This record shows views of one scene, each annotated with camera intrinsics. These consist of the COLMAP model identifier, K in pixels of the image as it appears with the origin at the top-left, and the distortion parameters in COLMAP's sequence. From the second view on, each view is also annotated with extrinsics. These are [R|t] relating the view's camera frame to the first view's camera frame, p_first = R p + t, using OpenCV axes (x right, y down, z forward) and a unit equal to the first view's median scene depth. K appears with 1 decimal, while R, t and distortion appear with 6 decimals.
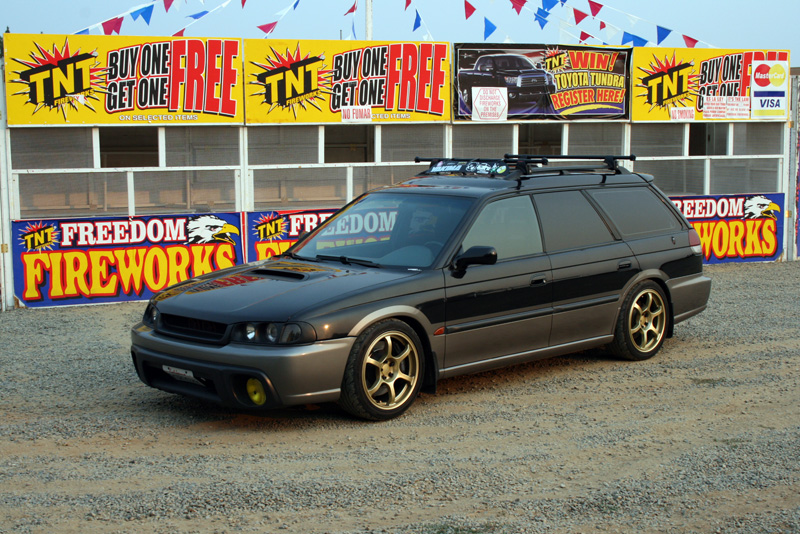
lens RADIAL K [[1271.8, 0, 400.0], [0, 1271.8, 267.0], [0, 0, 1]] dist [0.010067, 0.012403]
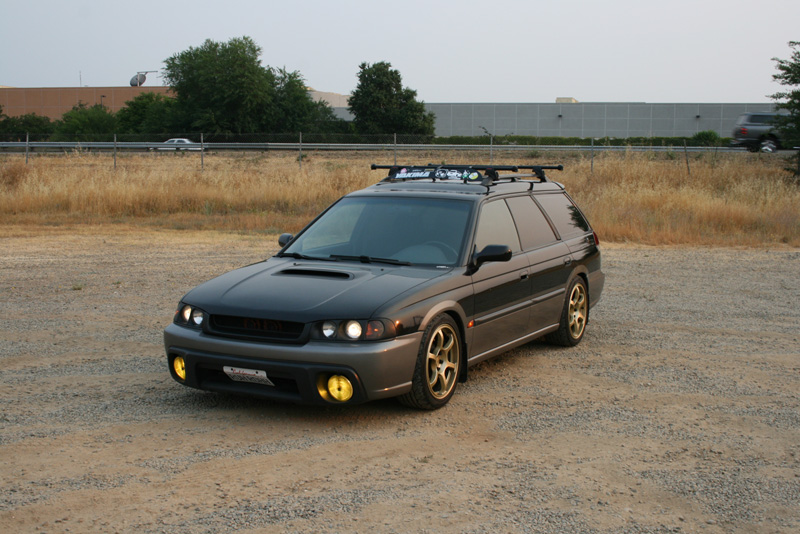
lens RADIAL K [[1078.2, 0, 400.0], [0, 1078.2, 267.0], [0, 0, 1]] dist [-0.043716, 0.004112]
pose [[0.952074, -0.015659, 0.305466, -0.292521], [0.017181, 0.999850, -0.002296, 0.003532], [-0.305384, 0.007434, 0.952200, 0.146206]]
